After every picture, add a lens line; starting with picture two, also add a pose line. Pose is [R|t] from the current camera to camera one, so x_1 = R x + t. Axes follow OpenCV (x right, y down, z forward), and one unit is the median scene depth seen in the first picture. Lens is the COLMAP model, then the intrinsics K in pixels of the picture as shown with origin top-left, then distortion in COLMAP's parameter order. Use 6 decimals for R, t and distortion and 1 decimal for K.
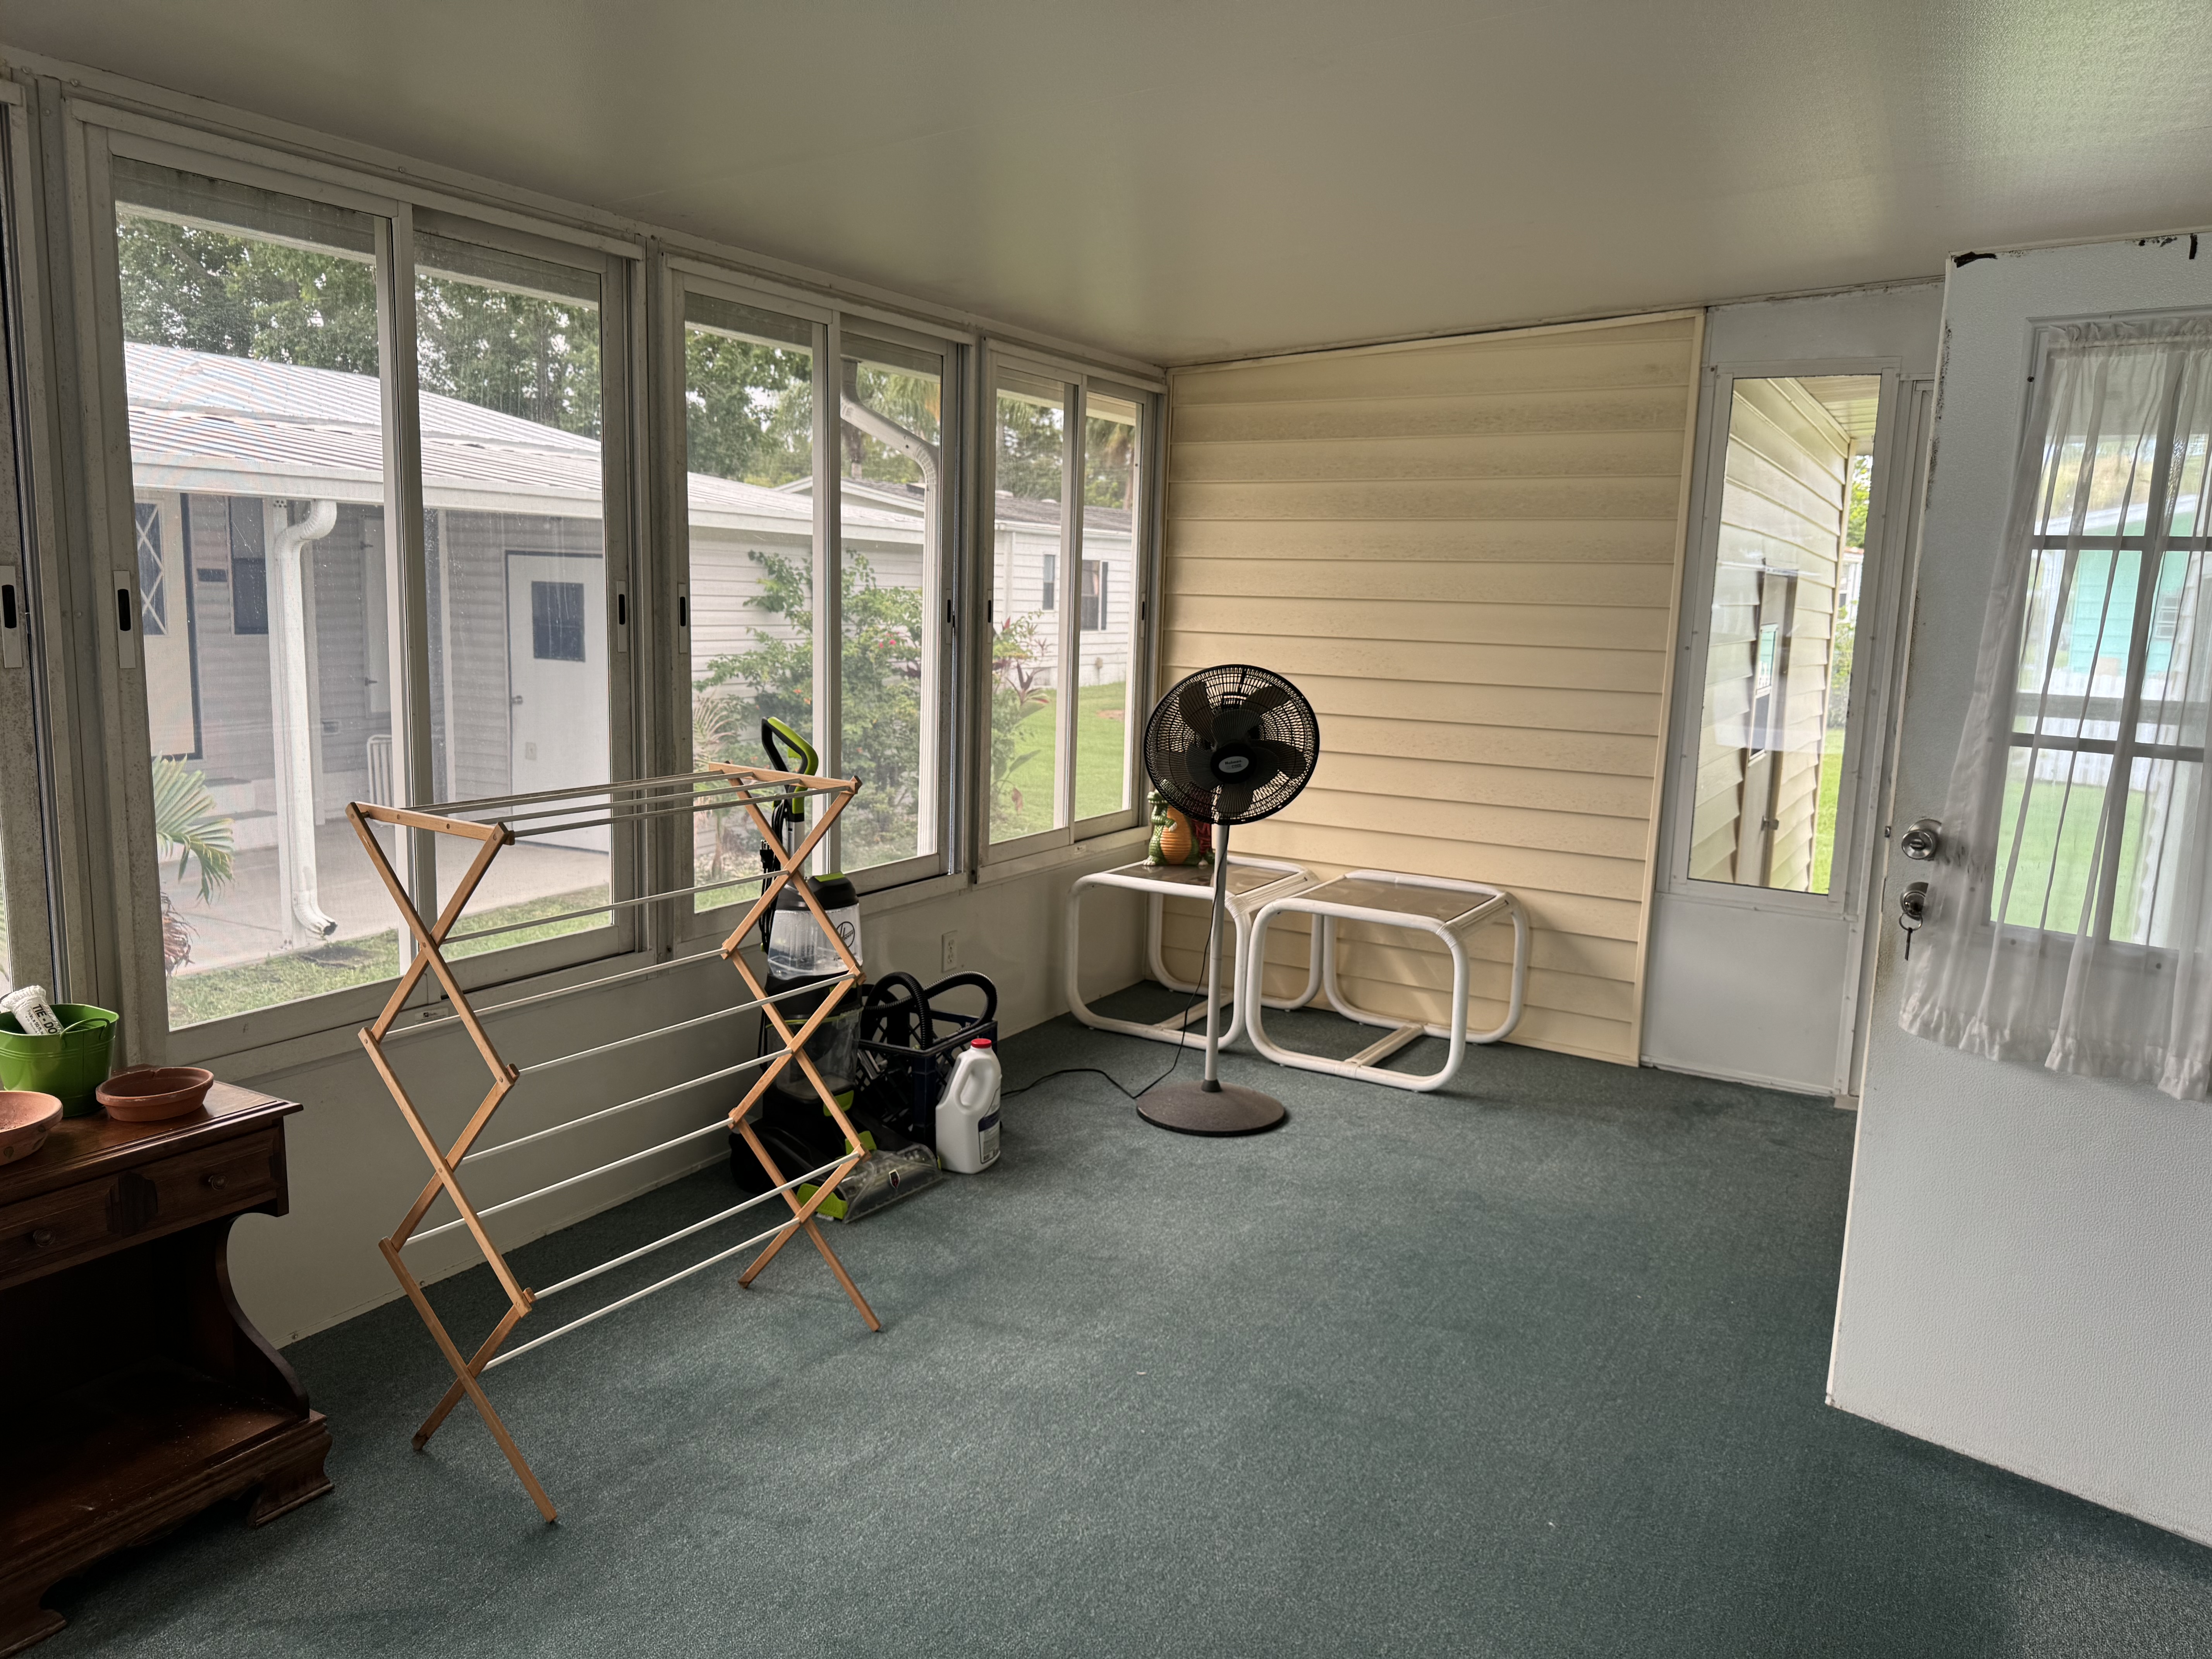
lens RADIAL K [[1581.1, 0, 1106.0], [0, 1581.1, 829.5], [0, 0, 1]] dist [0.098316, -0.117961]
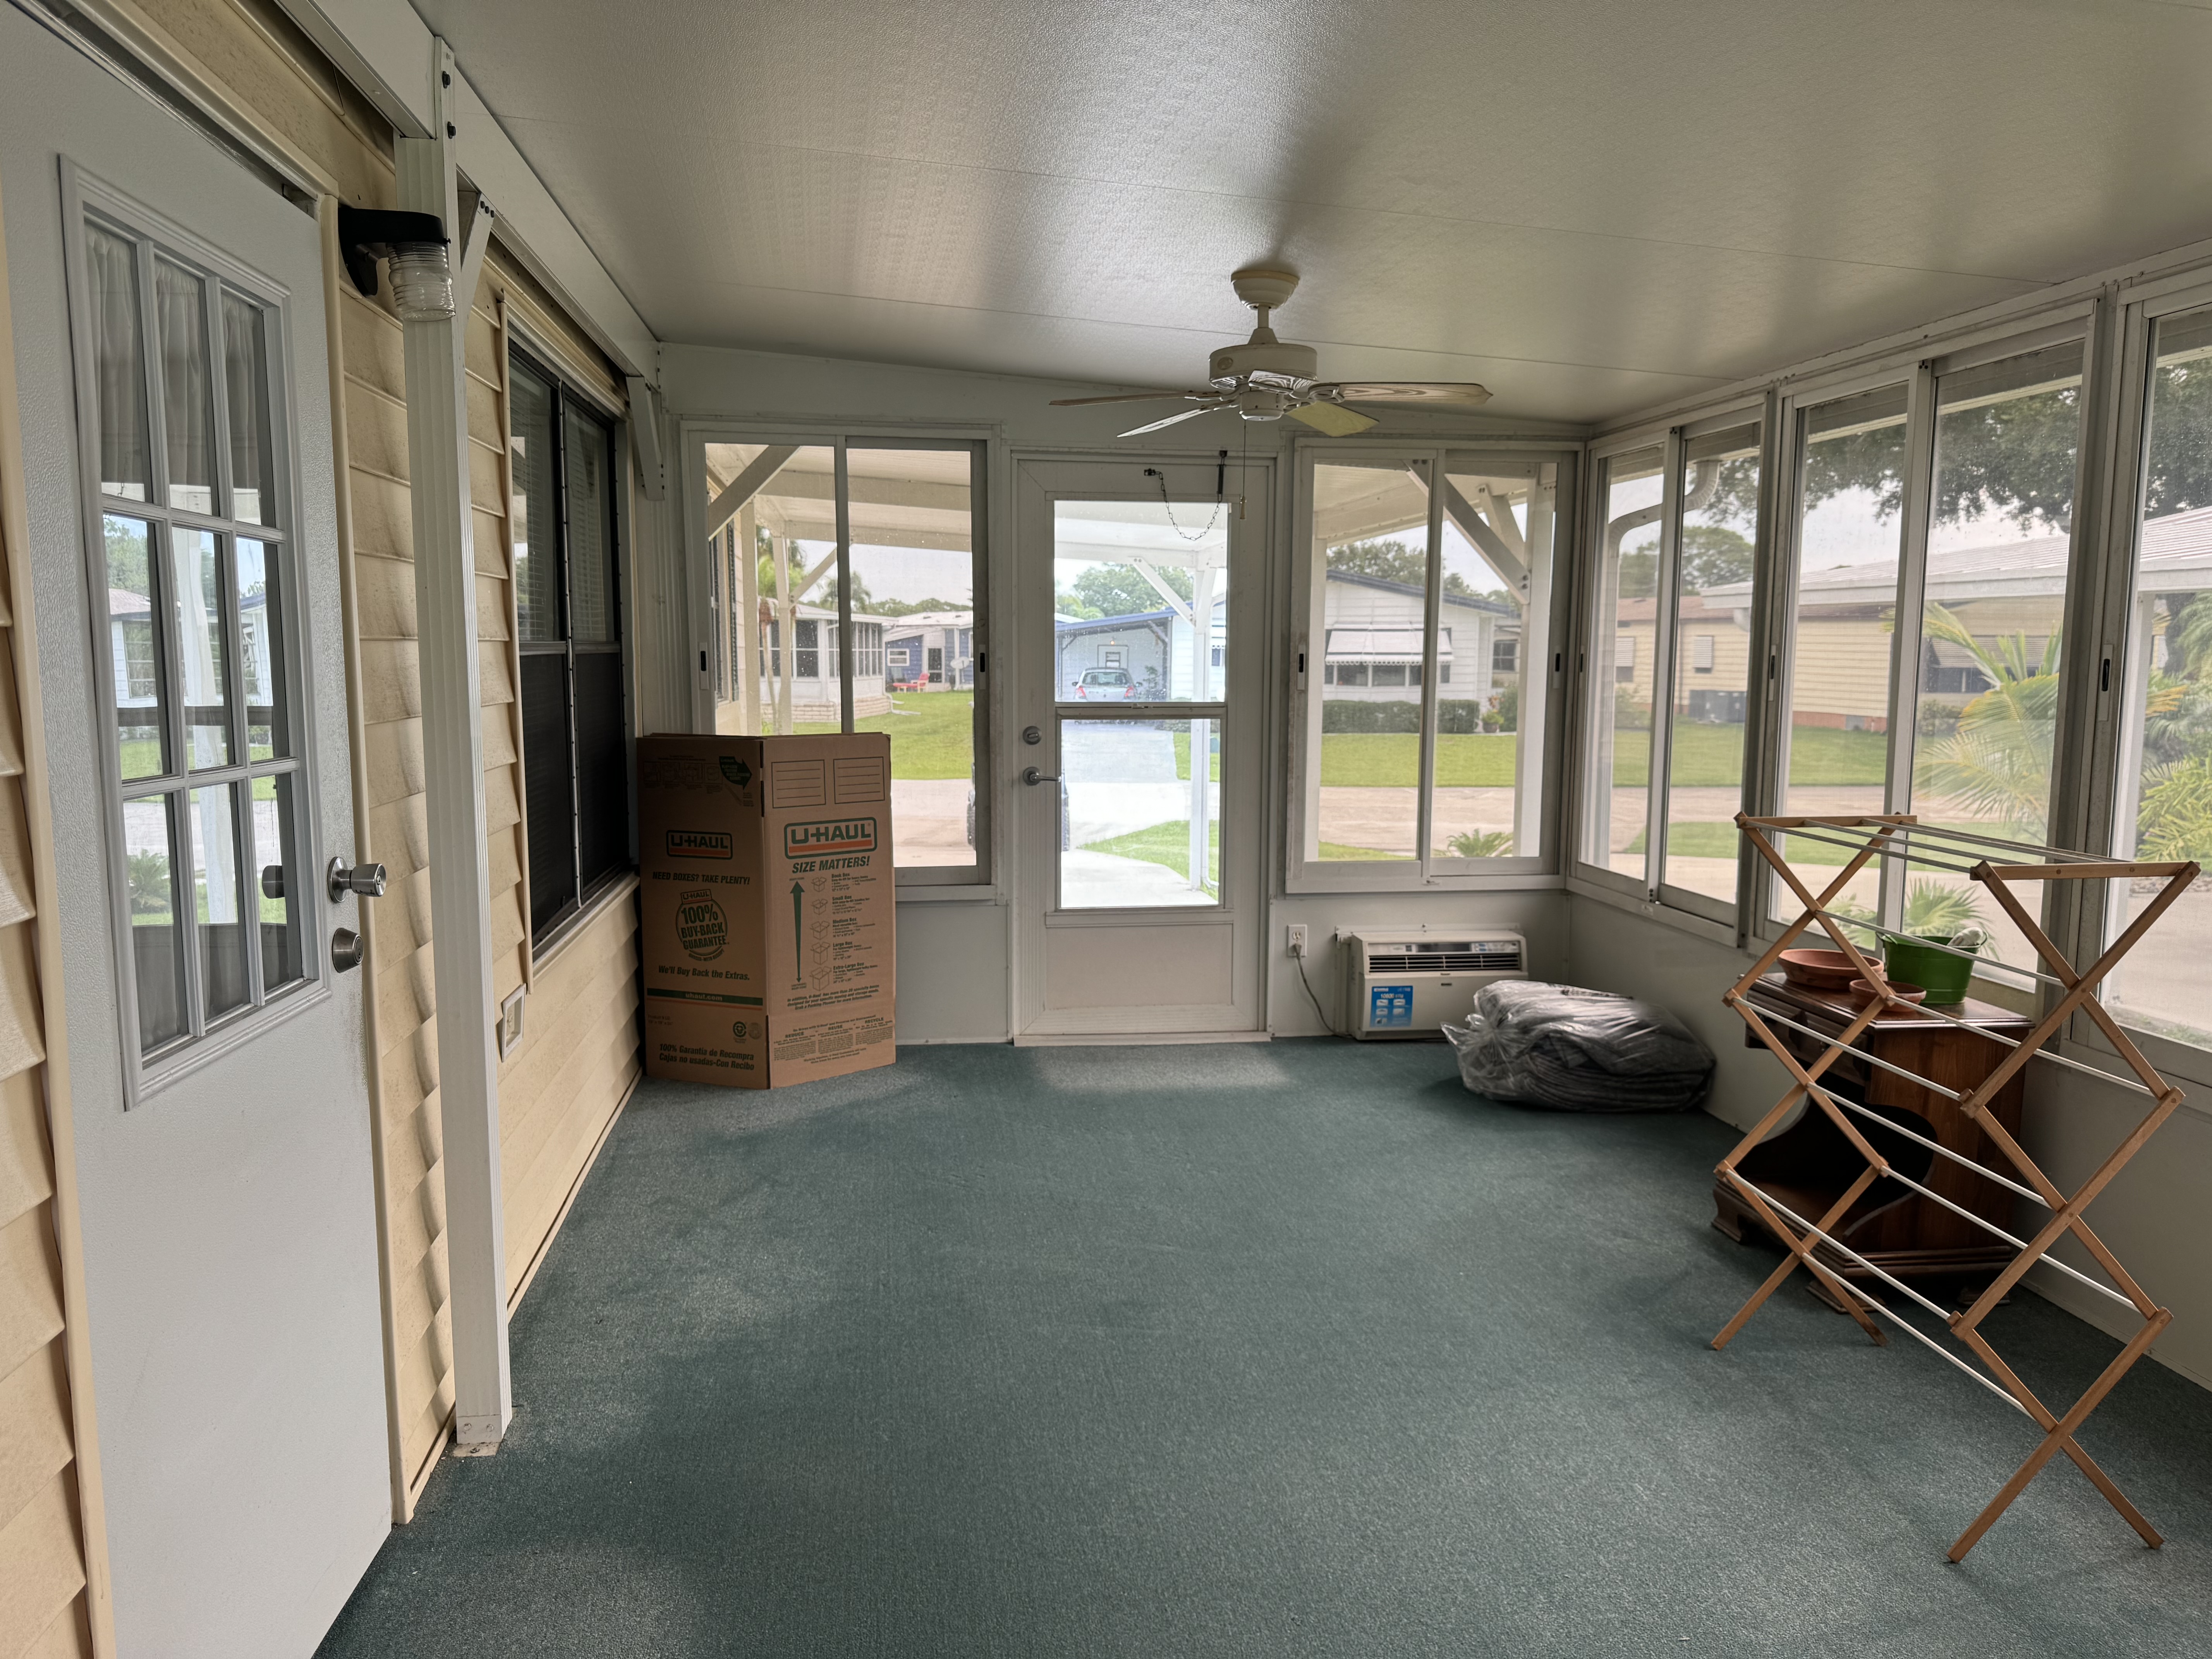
lens RADIAL K [[1581.1, 0, 1106.0], [0, 1581.1, 829.5], [0, 0, 1]] dist [0.098316, -0.117961]
pose [[-0.794971, 0.044098, -0.605043, 0.737421], [-0.106125, 0.971866, 0.210272, -0.186348], [0.597293, 0.231370, -0.767925, 1.413590]]
